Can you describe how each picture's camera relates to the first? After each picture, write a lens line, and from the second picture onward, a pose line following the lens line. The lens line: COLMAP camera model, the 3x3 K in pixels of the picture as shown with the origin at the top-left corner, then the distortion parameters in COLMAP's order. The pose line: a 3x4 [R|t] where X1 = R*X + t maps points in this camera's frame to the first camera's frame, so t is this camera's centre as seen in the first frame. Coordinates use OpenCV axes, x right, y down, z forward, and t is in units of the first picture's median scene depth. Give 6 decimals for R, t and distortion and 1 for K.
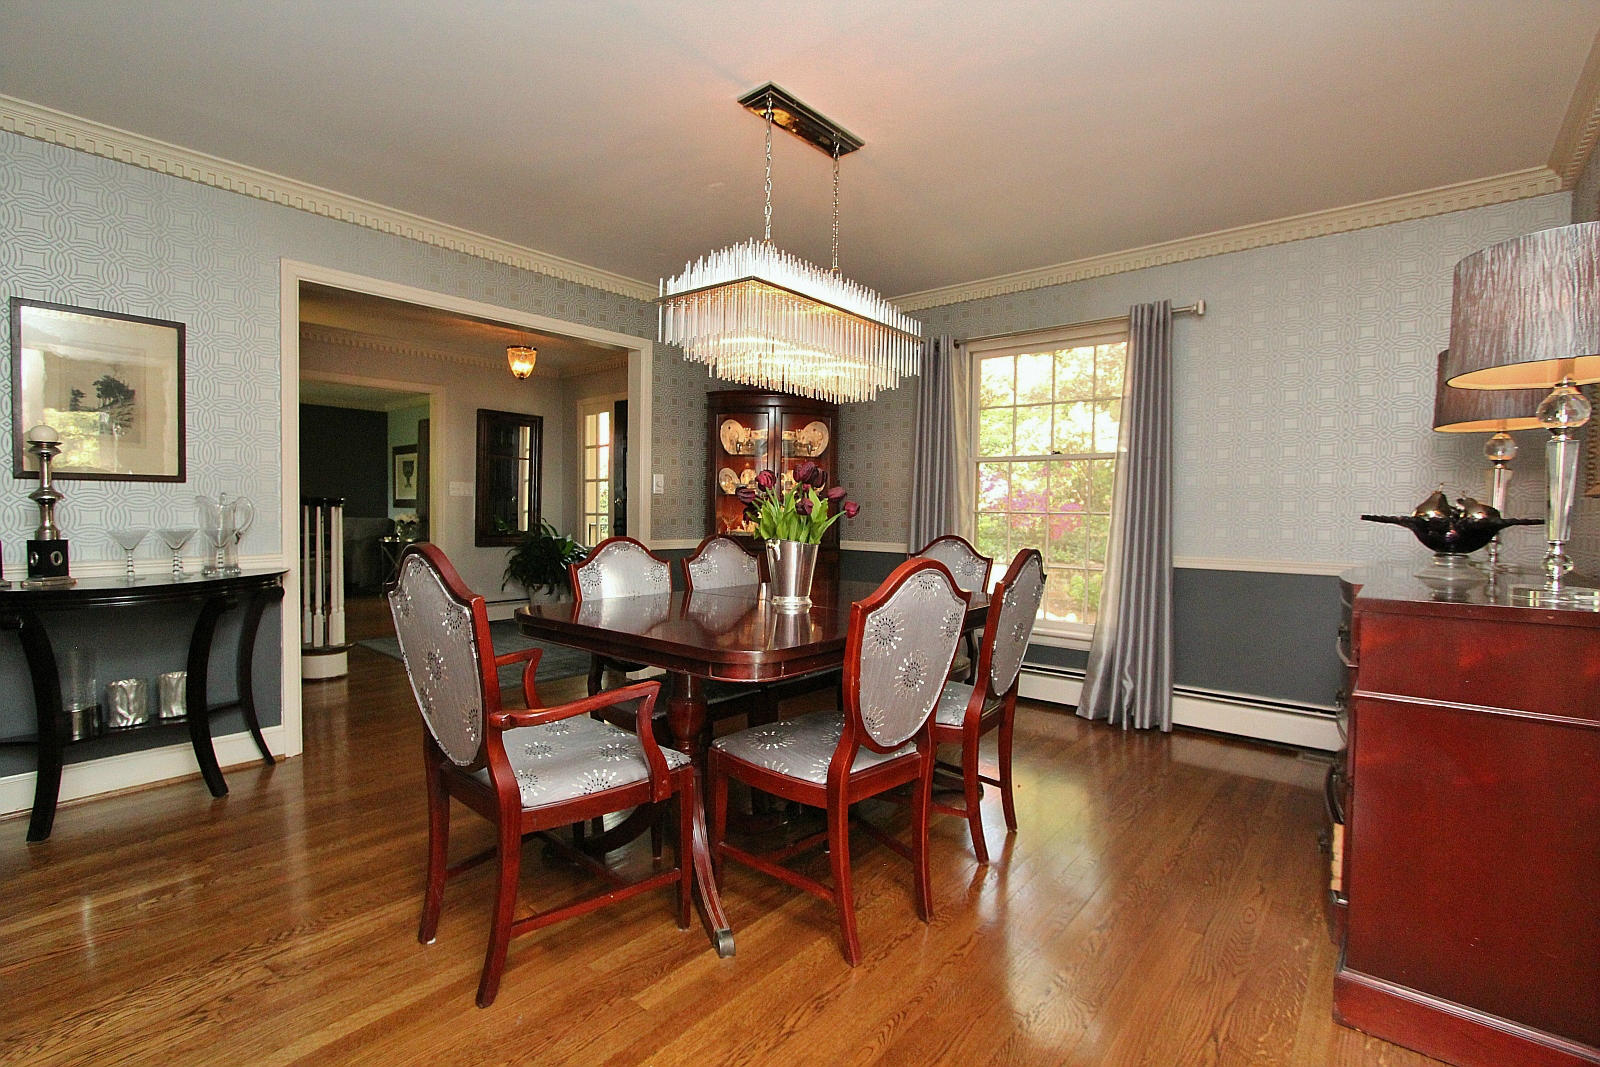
lens RADIAL K [[740.7, 0, 792.0], [0, 740.7, 533.0], [0, 0, 1]] dist [-0.002849, -0.000104]
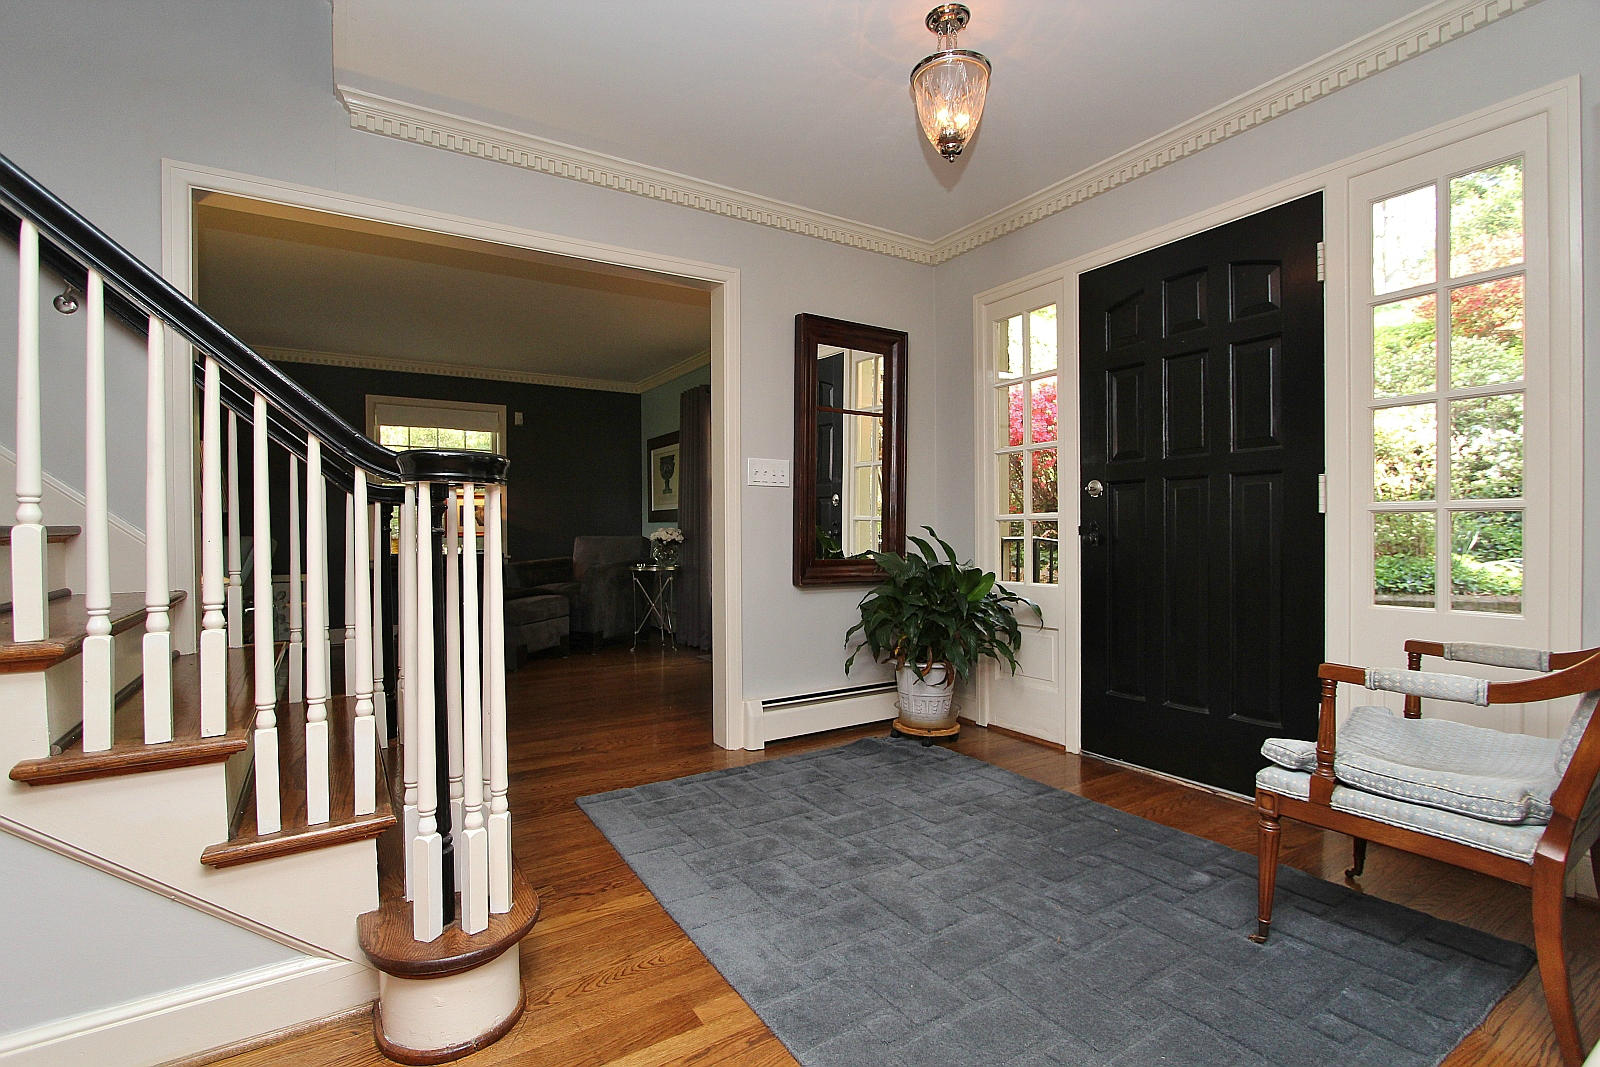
lens RADIAL K [[740.7, 0, 792.0], [0, 740.7, 533.0], [0, 0, 1]] dist [-0.002849, -0.000104]
pose [[0.955695, -0.017933, -0.293812, -0.212467], [0.007063, 0.999252, -0.038016, 0.003829], [0.294274, 0.034257, 0.955107, 0.387729]]
